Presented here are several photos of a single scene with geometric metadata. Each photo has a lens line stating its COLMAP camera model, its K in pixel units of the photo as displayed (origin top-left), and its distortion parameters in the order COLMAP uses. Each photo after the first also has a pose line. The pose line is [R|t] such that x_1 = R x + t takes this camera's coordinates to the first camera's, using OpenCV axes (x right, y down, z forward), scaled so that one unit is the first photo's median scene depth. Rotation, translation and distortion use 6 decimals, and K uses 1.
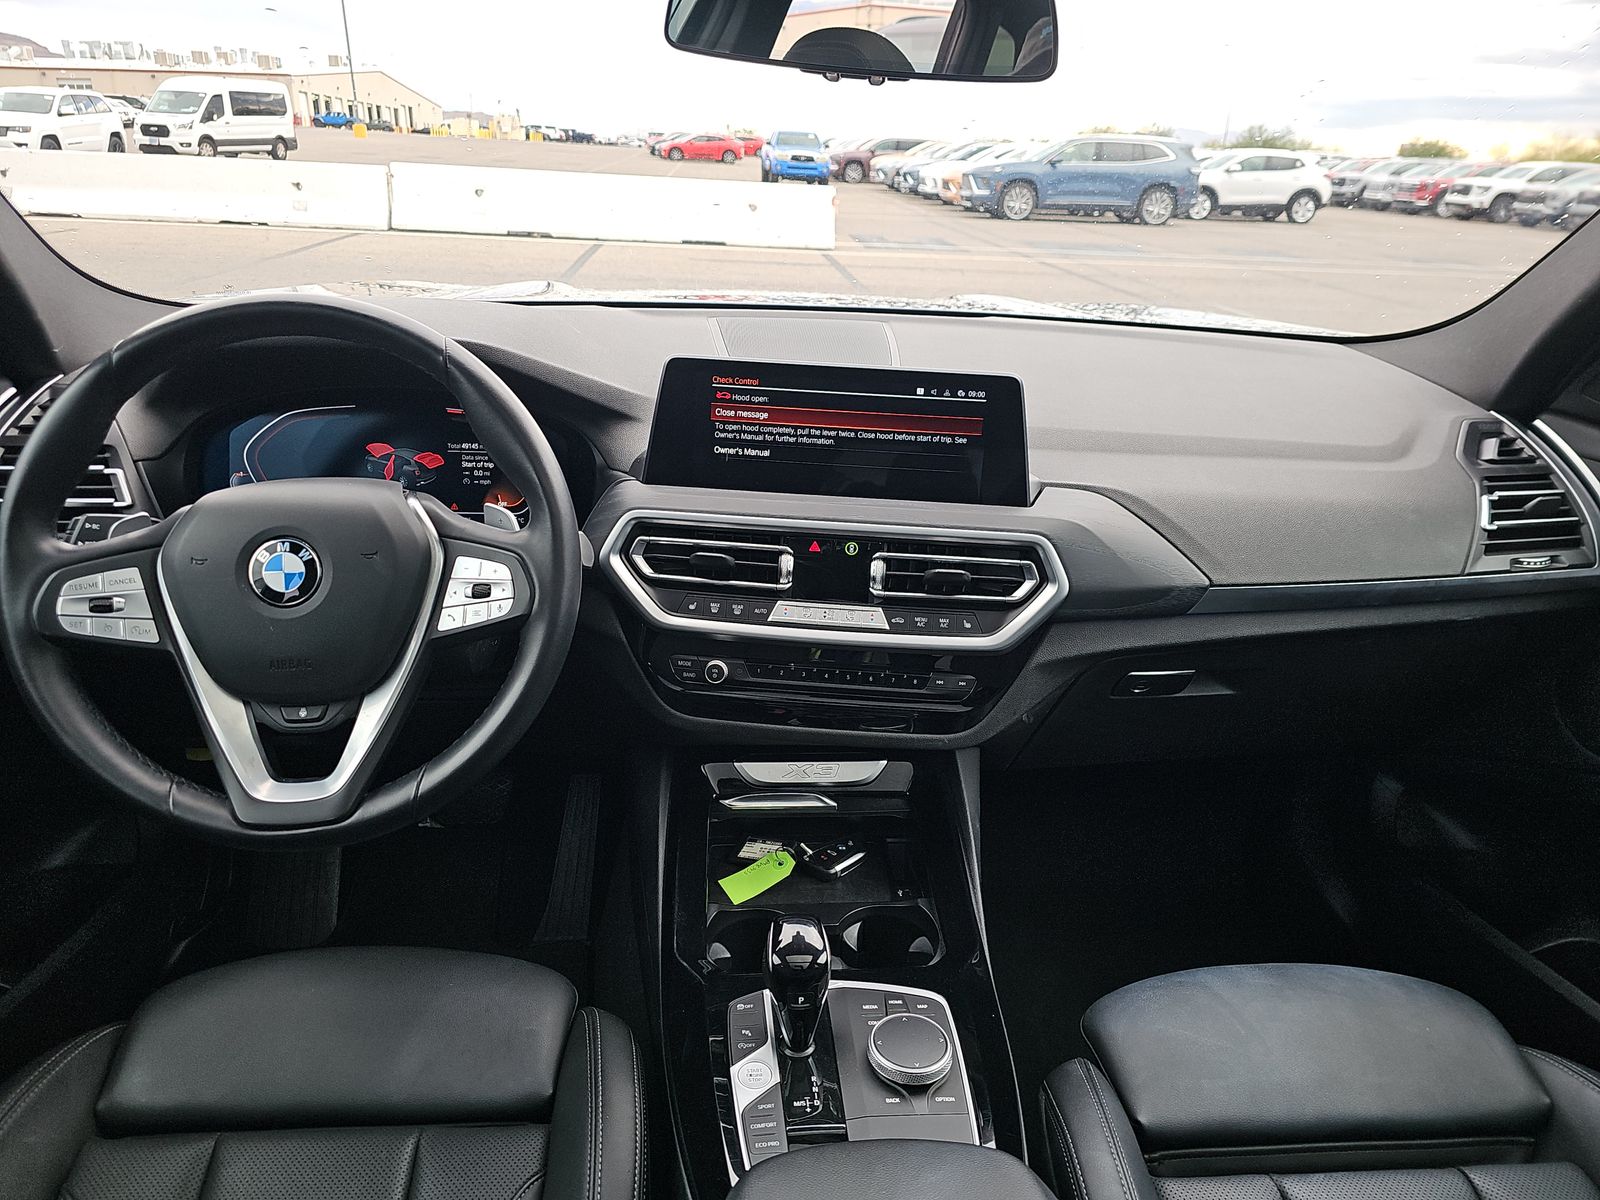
lens RADIAL K [[1050.6, 0, 800.0], [0, 1050.6, 600.0], [0, 0, 1]] dist [0.053835, -0.076605]
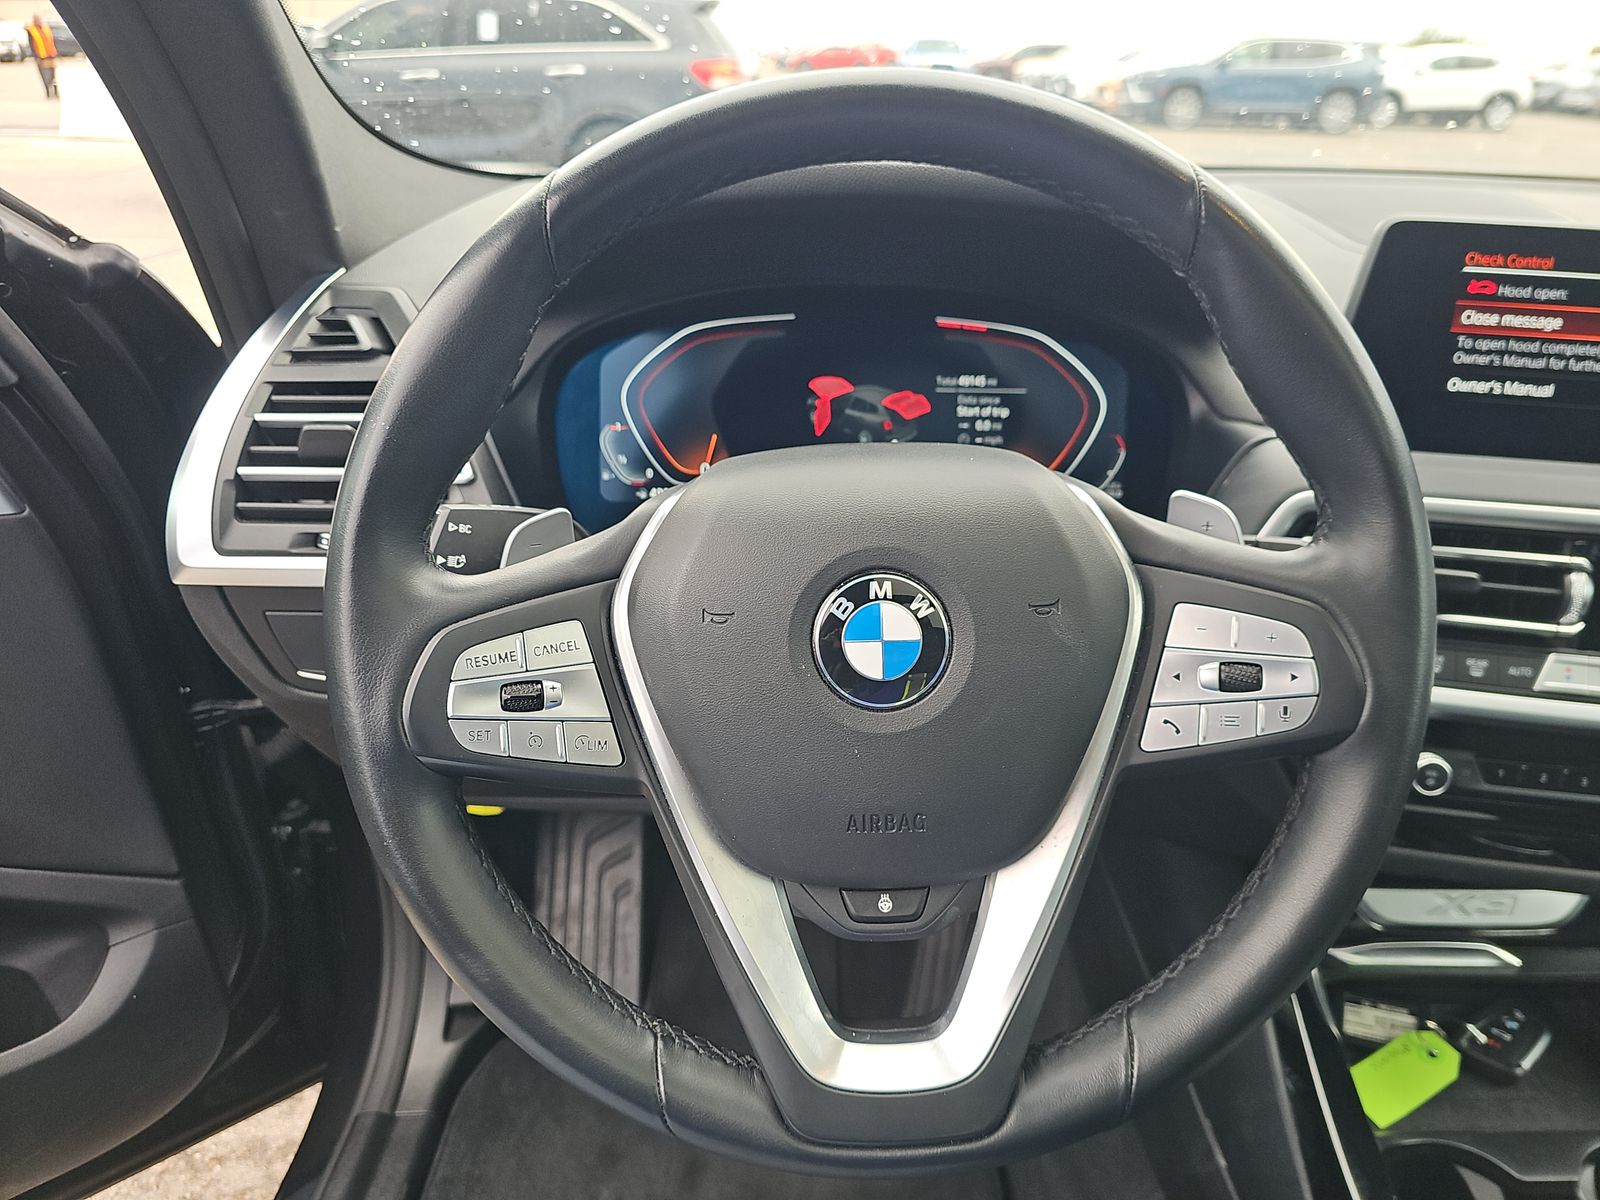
lens RADIAL K [[1050.6, 0, 800.0], [0, 1050.6, 600.0], [0, 0, 1]] dist [0.053835, -0.076605]
pose [[0.995037, 0.018632, -0.097748, -0.372717], [-0.012585, 0.997990, 0.062111, -0.059093], [0.098709, -0.060573, 0.993271, 0.396271]]
